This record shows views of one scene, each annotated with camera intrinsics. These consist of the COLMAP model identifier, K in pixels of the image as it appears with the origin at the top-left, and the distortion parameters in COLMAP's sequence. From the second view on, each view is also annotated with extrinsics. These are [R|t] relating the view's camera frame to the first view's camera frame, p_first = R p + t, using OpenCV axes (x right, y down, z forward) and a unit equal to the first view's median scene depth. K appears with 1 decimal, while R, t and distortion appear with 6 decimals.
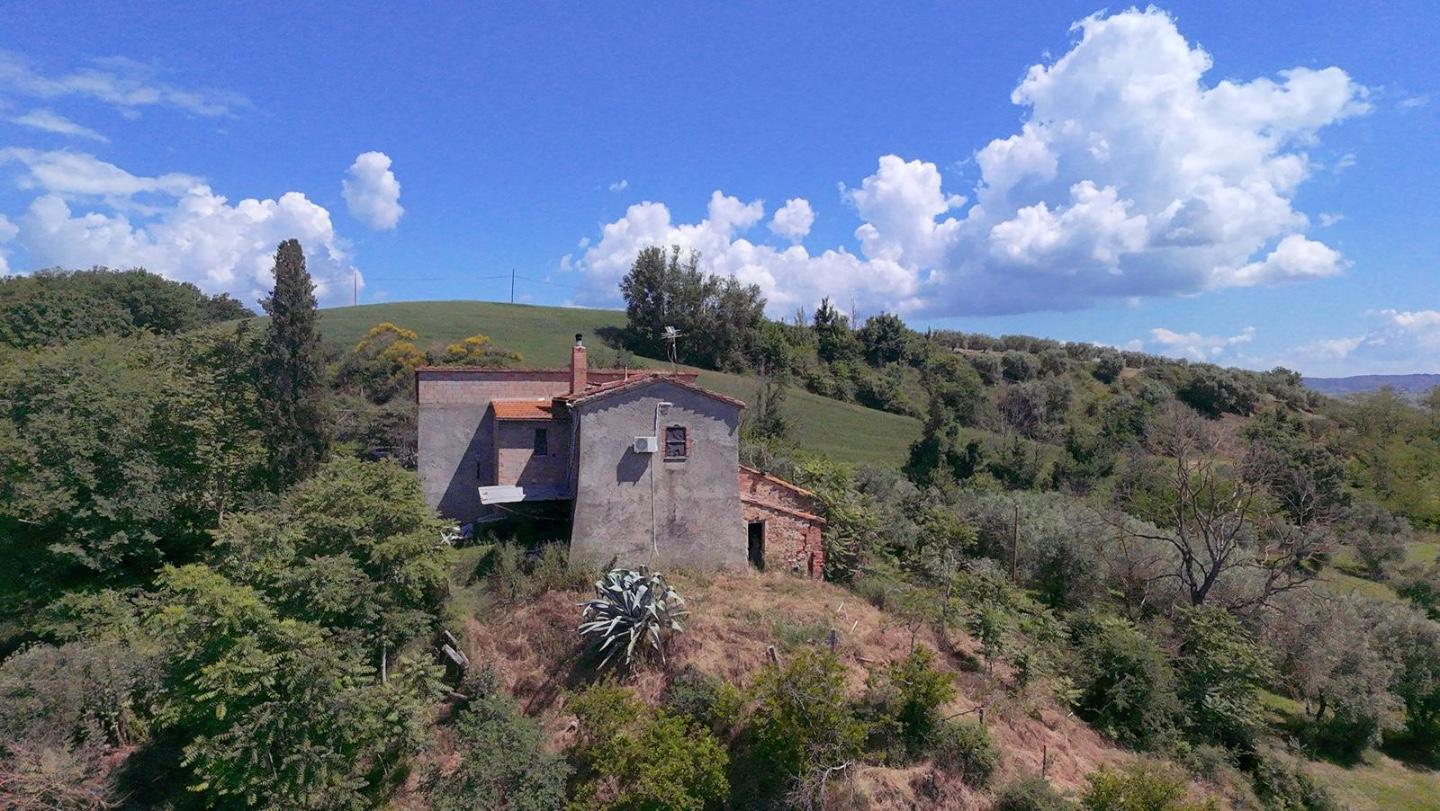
lens RADIAL K [[923.5, 0, 720.0], [0, 923.5, 405.5], [0, 0, 1]] dist [0.022720, 0.000855]
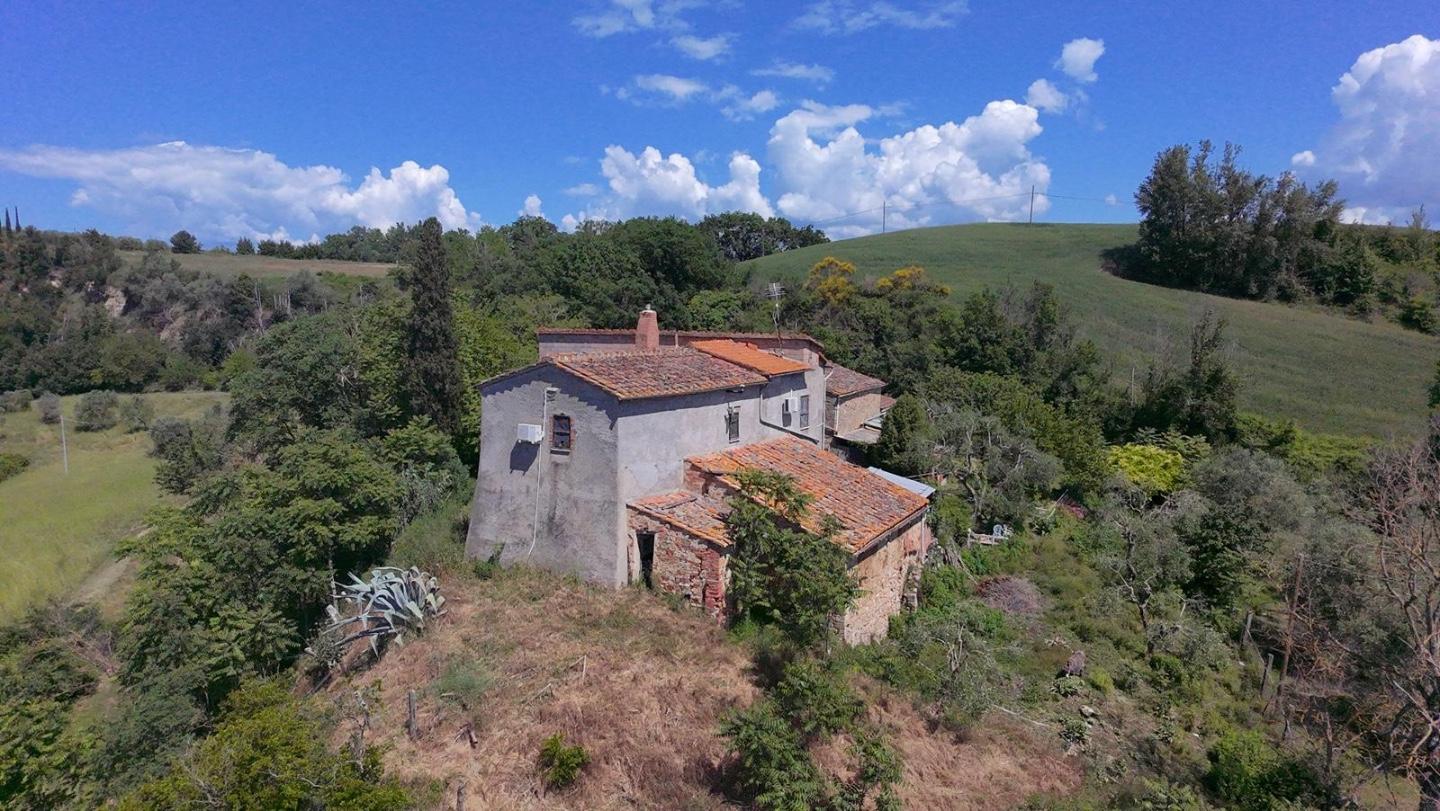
lens RADIAL K [[923.5, 0, 720.0], [0, 923.5, 405.5], [0, 0, 1]] dist [0.022720, 0.000855]
pose [[0.773297, 0.070887, -0.630068, 0.616652], [-0.012669, 0.995260, 0.096425, -0.072574], [0.633917, -0.066583, 0.770530, 0.398668]]
